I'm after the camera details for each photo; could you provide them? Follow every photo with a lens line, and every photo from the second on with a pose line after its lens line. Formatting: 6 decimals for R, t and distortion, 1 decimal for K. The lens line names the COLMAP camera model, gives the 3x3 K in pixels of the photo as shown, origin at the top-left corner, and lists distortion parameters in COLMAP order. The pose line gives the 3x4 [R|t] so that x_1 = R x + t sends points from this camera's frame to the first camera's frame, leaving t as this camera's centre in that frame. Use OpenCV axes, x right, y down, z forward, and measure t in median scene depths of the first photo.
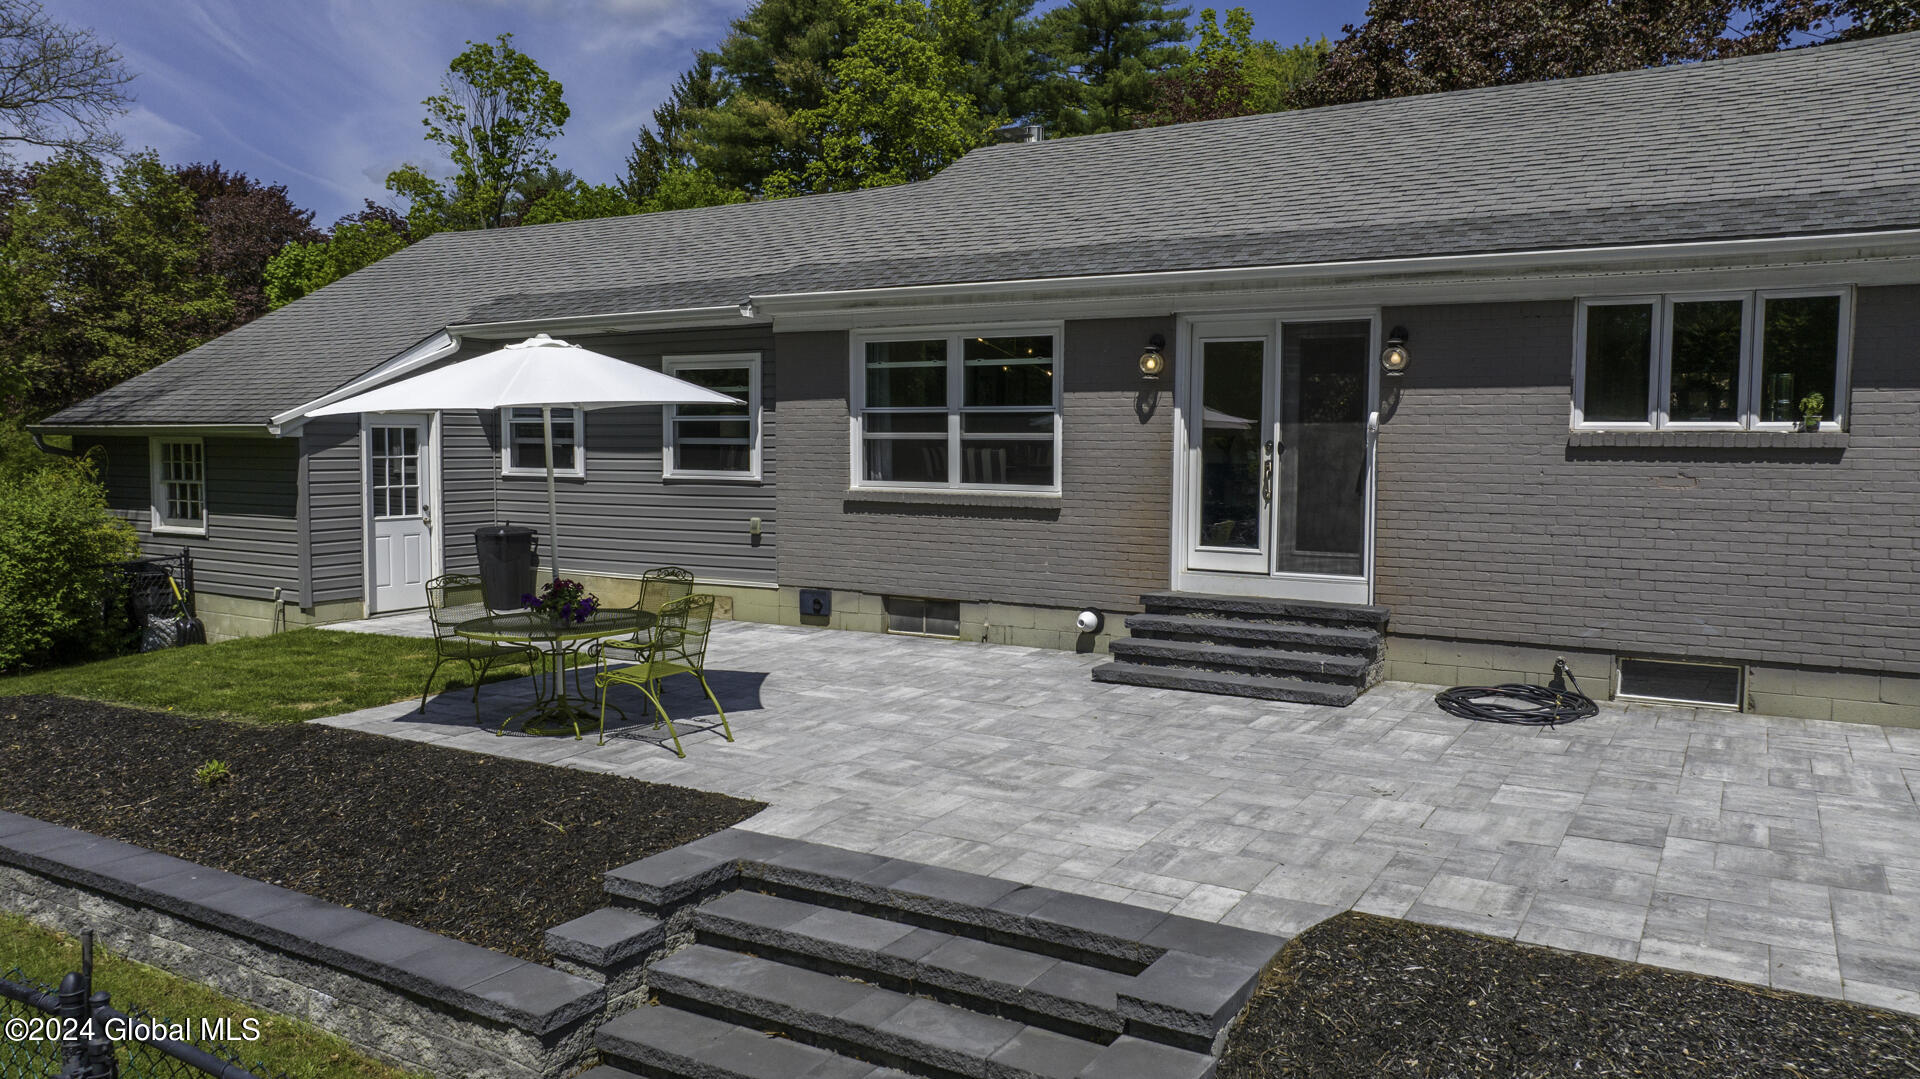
lens RADIAL K [[1348.2, 0, 961.8], [0, 1348.2, 528.6], [0, 0, 1]] dist [-0.037383, 0.034625]
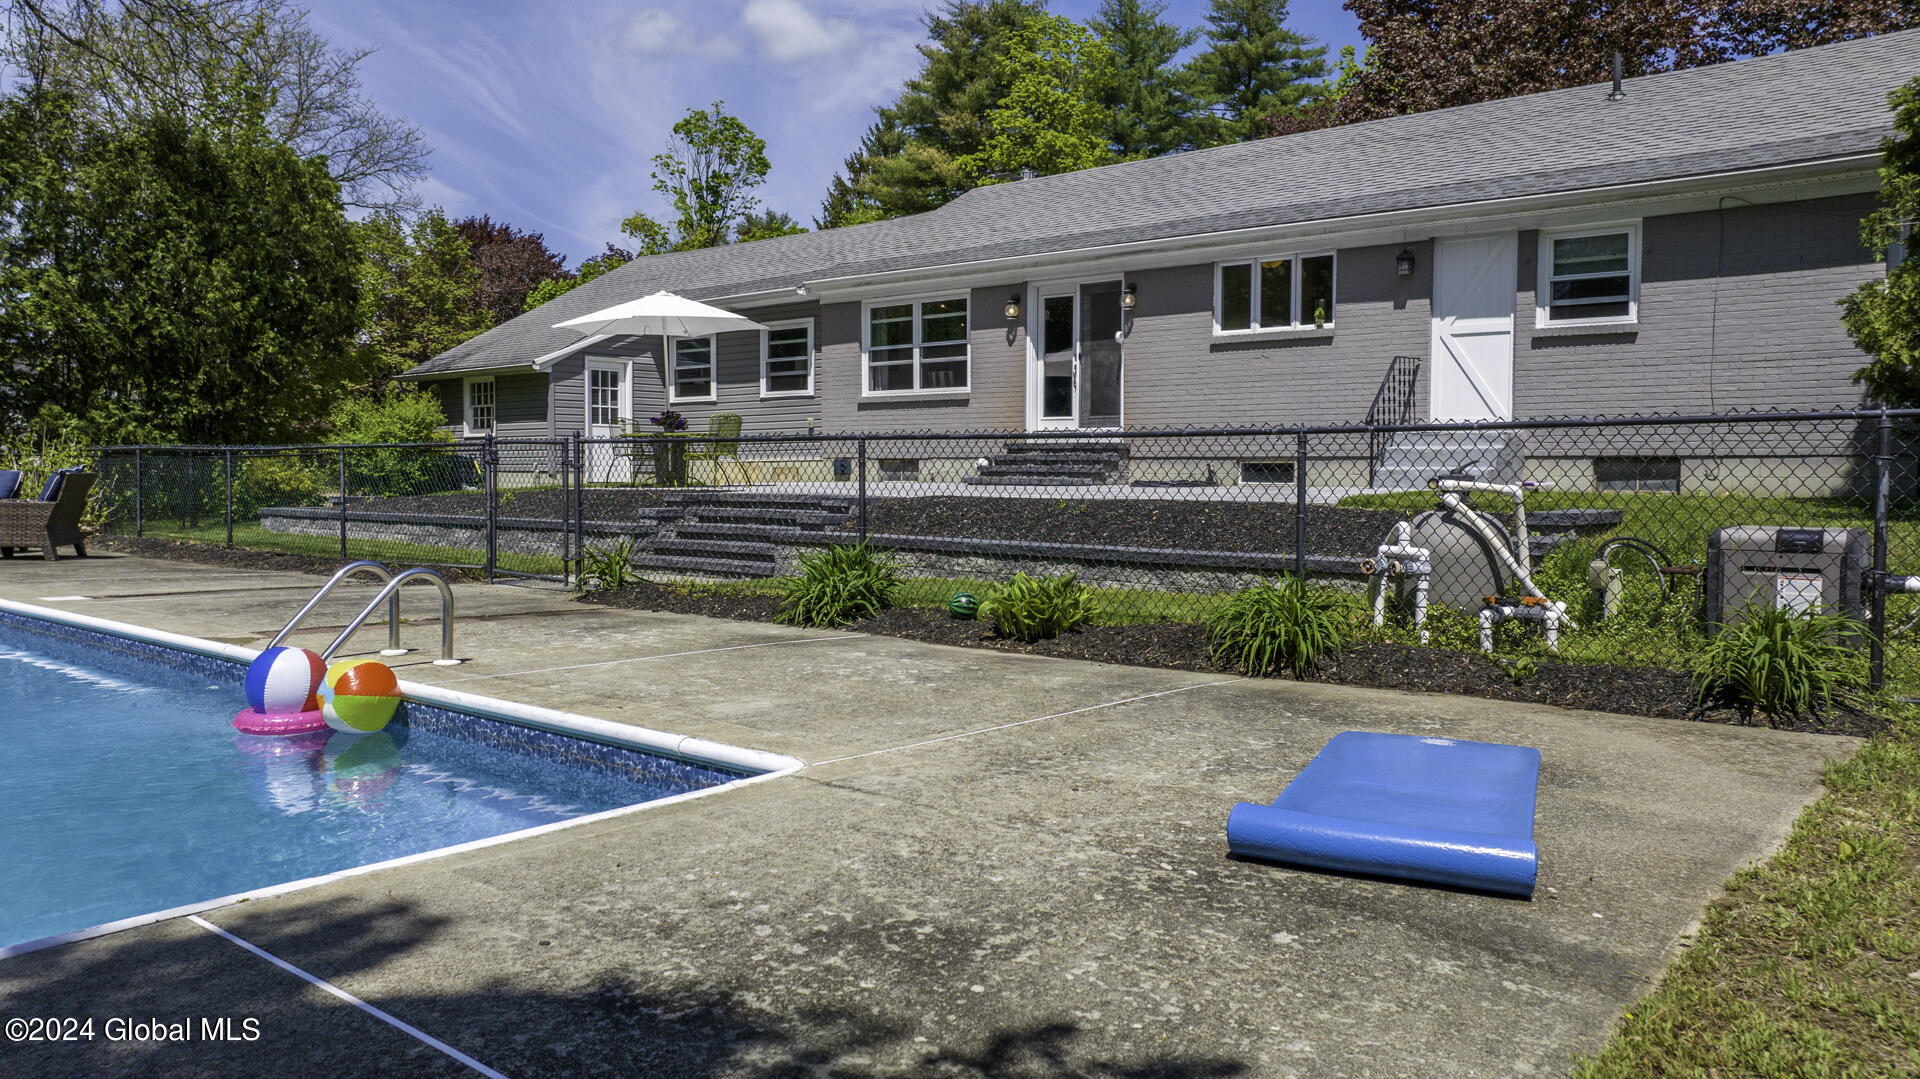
lens RADIAL K [[1348.2, 0, 960.5], [0, 1348.2, 524.3], [0, 0, 1]] dist [-0.037383, 0.034625]
pose [[0.986843, 0.005095, -0.161603, 0.356098], [-0.009520, 0.999600, -0.026624, 0.198696], [0.161403, 0.027812, 0.986497, -0.712502]]
